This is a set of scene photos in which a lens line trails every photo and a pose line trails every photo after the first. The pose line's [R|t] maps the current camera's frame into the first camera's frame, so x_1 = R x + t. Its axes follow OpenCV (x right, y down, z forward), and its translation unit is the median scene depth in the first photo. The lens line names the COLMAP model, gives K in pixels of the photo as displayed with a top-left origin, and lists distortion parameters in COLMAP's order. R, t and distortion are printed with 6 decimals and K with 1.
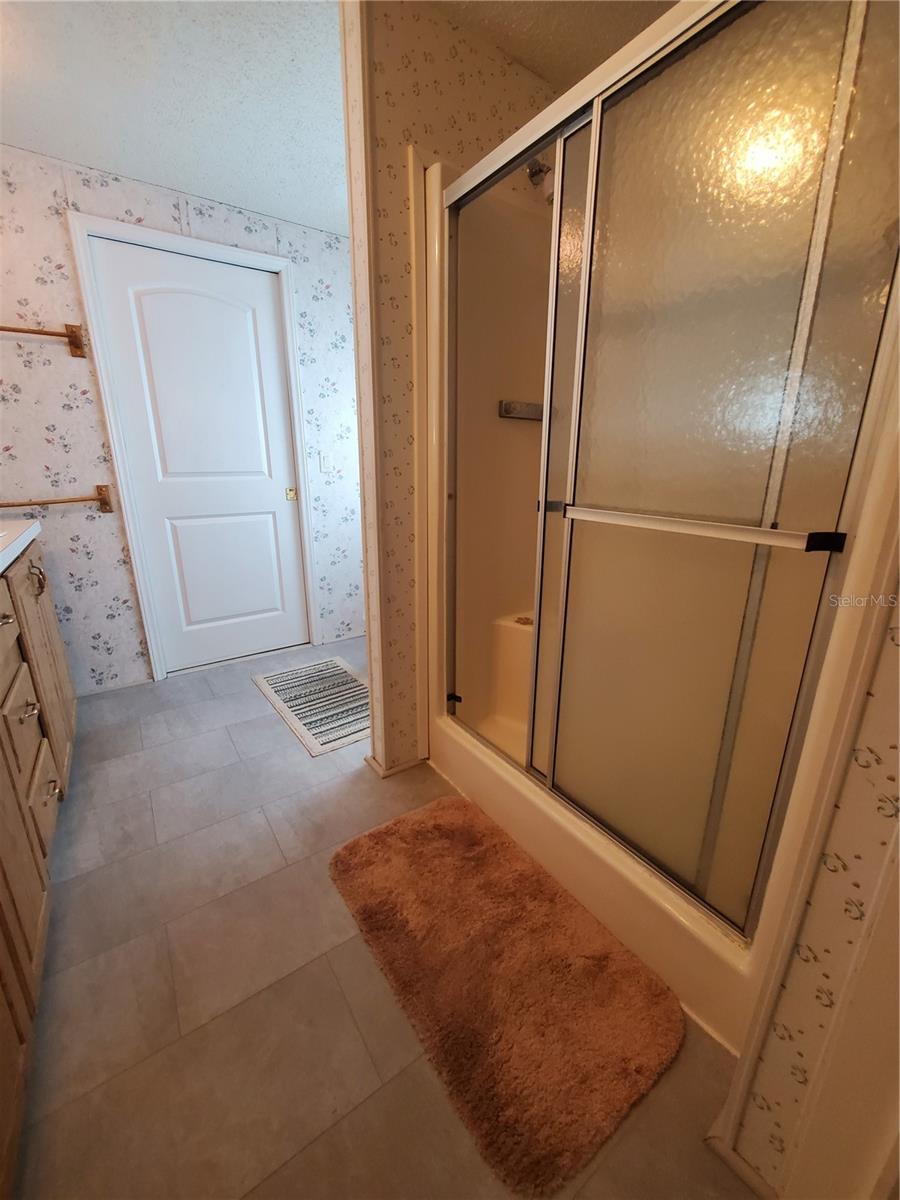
lens RADIAL K [[483.0, 0, 440.3], [0, 483.0, 599.6], [0, 0, 1]] dist [0.005712, -0.002579]
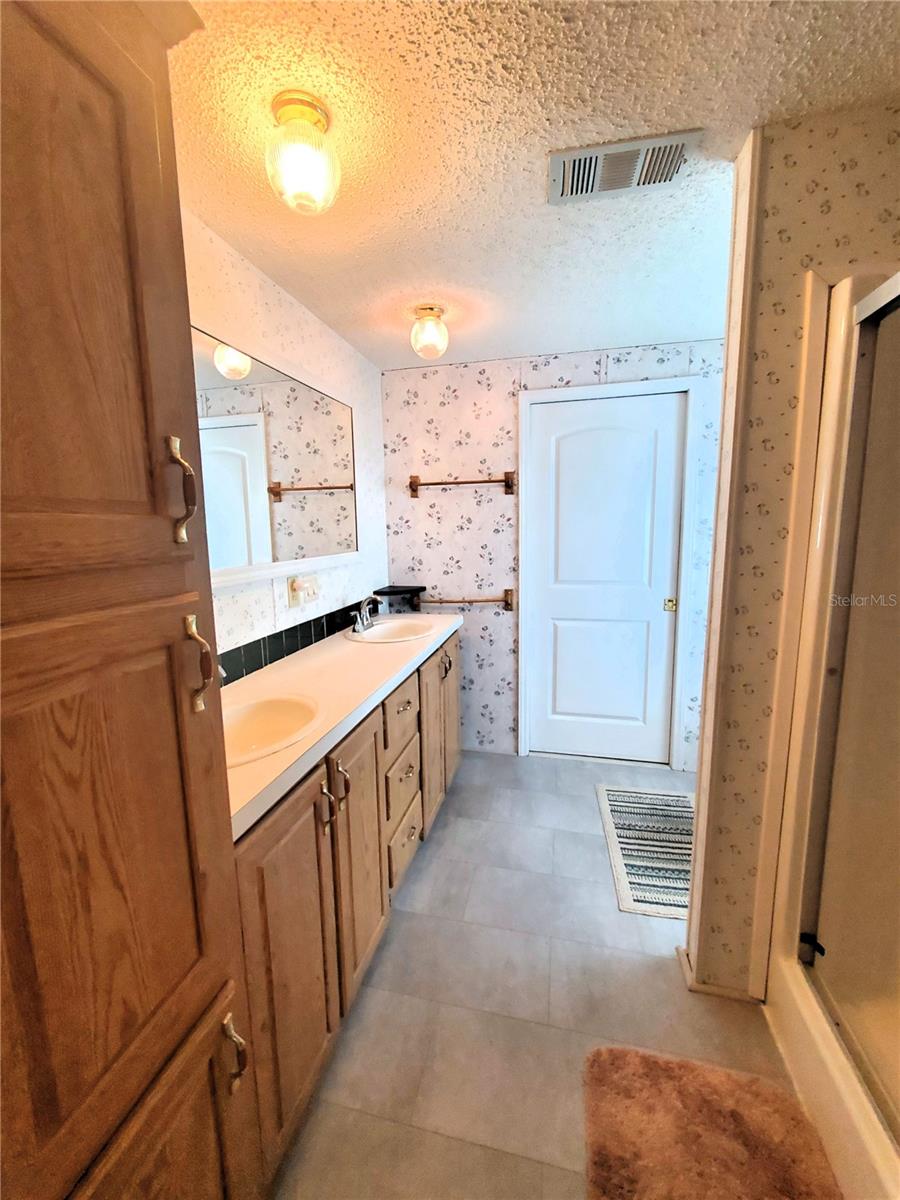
lens RADIAL K [[483.0, 0, 438.4], [0, 483.0, 596.7], [0, 0, 1]] dist [0.005712, -0.002579]
pose [[0.667821, 0.089225, -0.738955, 0.115700], [-0.183267, 0.981936, -0.047060, -0.133168], [0.721407, 0.166854, 0.672110, 0.029970]]
